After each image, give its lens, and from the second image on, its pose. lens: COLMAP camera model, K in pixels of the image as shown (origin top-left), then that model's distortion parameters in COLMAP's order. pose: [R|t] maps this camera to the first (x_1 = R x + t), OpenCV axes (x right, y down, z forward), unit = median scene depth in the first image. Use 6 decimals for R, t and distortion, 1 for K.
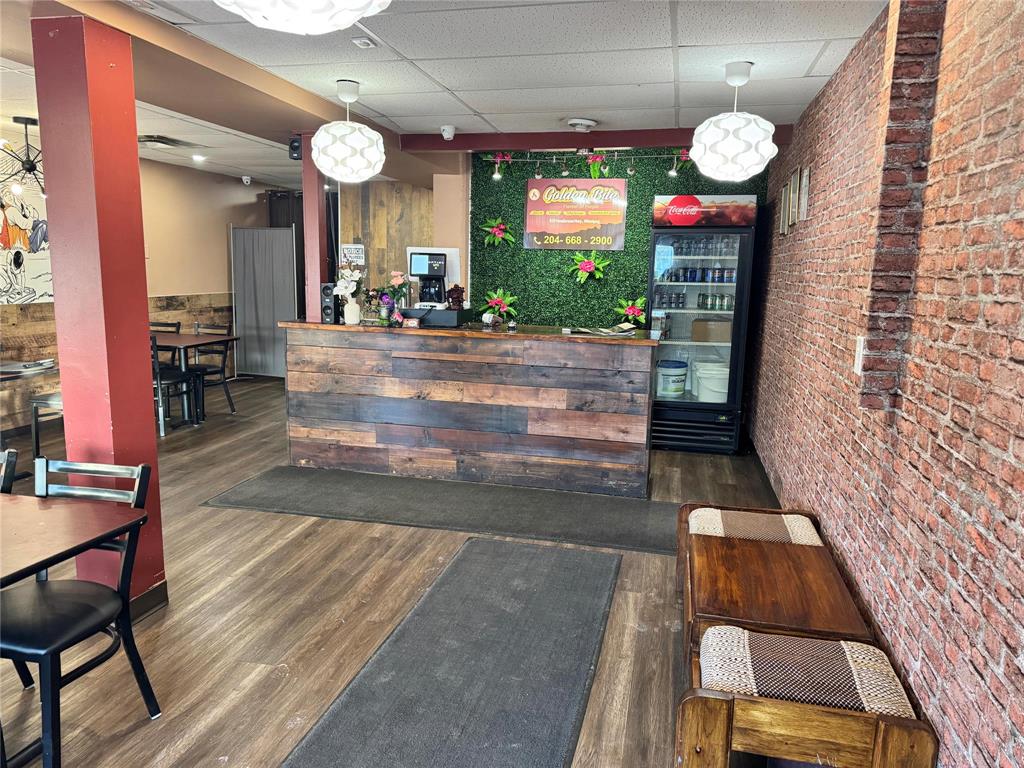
lens RADIAL K [[717.4, 0, 511.2], [0, 717.4, 387.1], [0, 0, 1]] dist [0.164484, -0.250007]
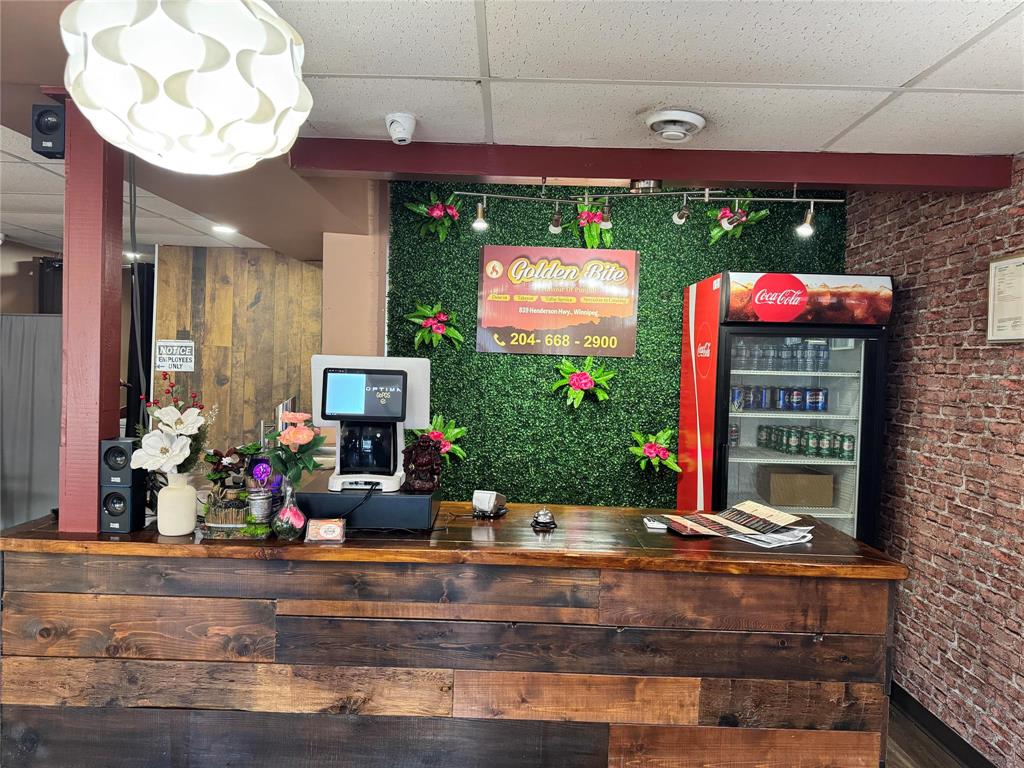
lens RADIAL K [[717.1, 0, 515.3], [0, 717.1, 386.1], [0, 0, 1]] dist [0.090732, -0.115614]
pose [[0.973154, -0.001739, 0.230150, -0.116311], [0.030912, 0.991899, -0.123209, -0.106377], [-0.228071, 0.127016, 0.965324, 0.496558]]
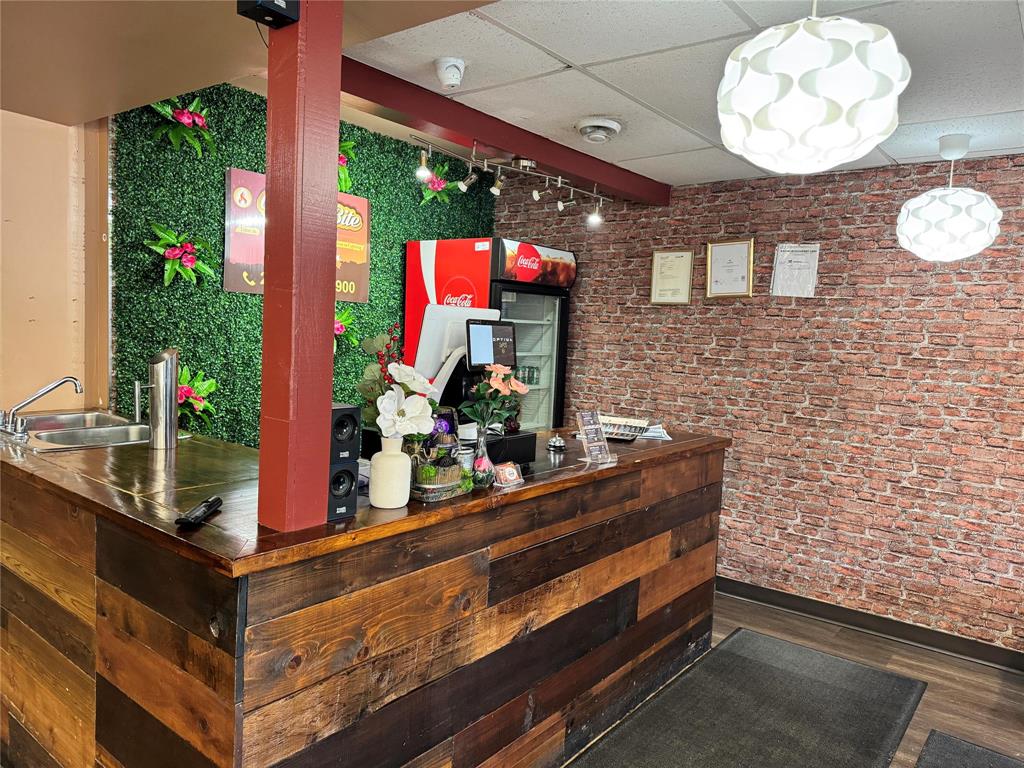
lens RADIAL K [[717.4, 0, 511.2], [0, 717.4, 387.1], [0, 0, 1]] dist [0.164484, -0.250007]
pose [[0.418541, -0.079828, 0.904683, -0.493706], [0.114891, 0.992781, 0.034449, -0.143752], [-0.900902, 0.089521, 0.424691, 0.724096]]
